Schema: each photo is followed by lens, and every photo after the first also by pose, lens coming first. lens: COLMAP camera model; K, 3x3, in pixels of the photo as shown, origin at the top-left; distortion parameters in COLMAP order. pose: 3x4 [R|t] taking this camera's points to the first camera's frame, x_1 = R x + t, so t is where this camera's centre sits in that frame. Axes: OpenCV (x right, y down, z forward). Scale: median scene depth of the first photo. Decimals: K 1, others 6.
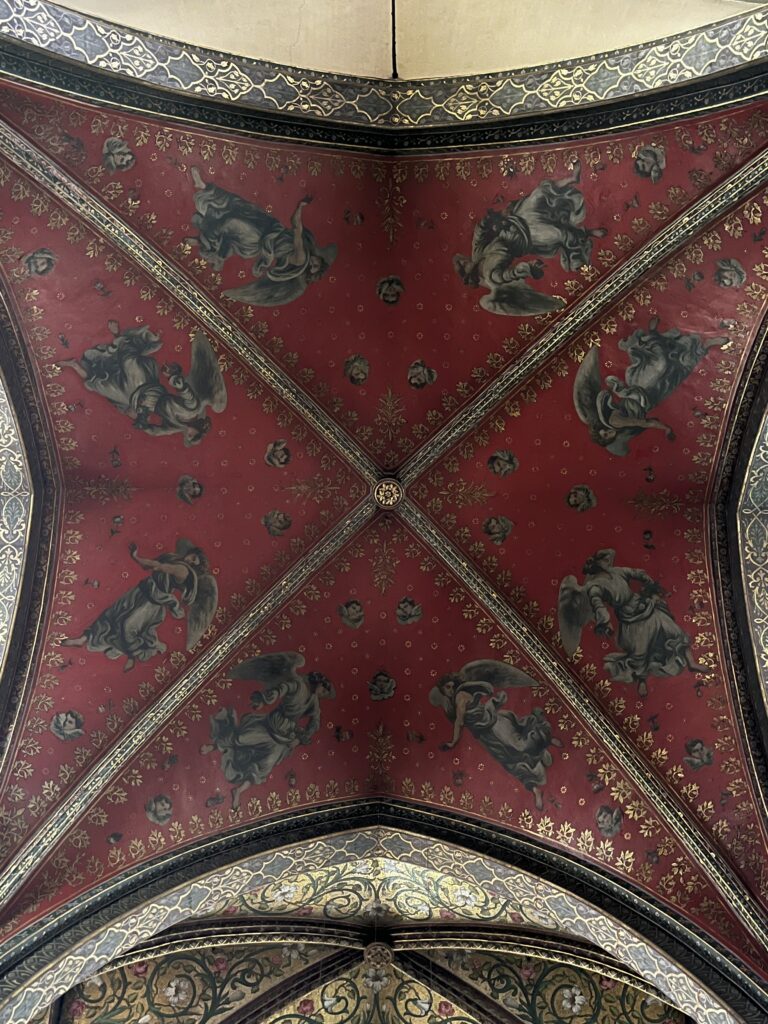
lens RADIAL K [[997.6, 0, 381.0], [0, 997.6, 513.1], [0, 0, 1]] dist [0.039480, 0.000000]
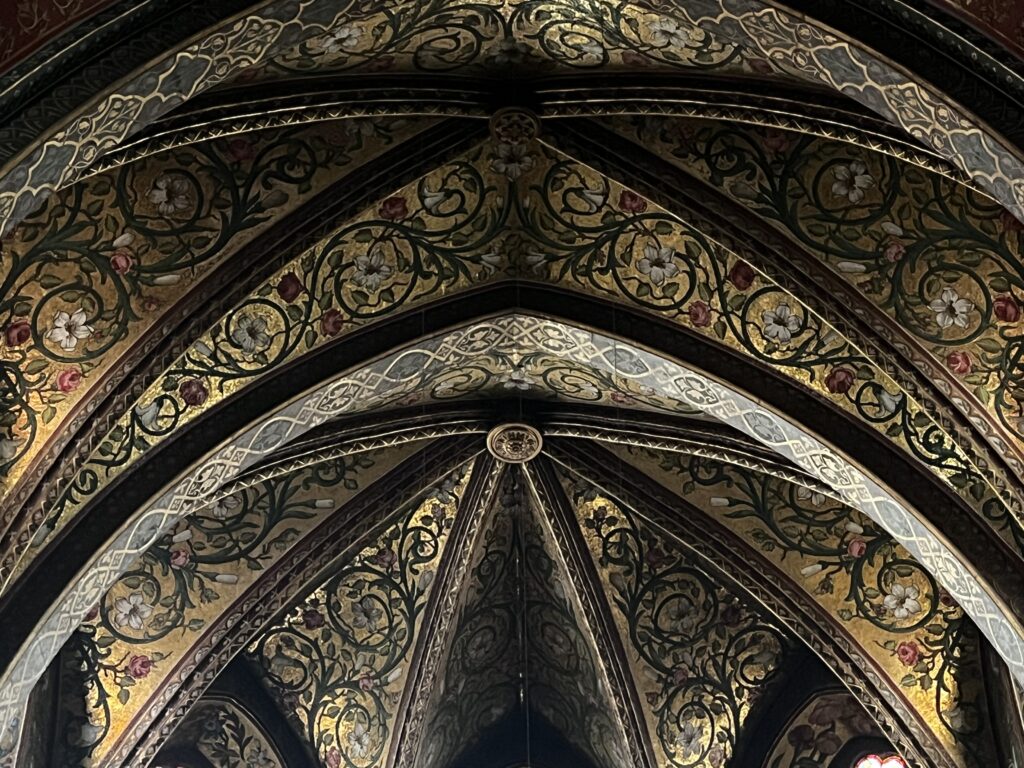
lens RADIAL K [[2043.3, 0, 509.0], [0, 2043.3, 386.6], [0, 0, 1]] dist [0.147977, 0.000000]
pose [[0.999189, -0.039914, -0.005213, -0.005610], [0.035460, 0.811492, 0.583286, -0.121117], [-0.019051, -0.582998, 0.812250, -0.029822]]
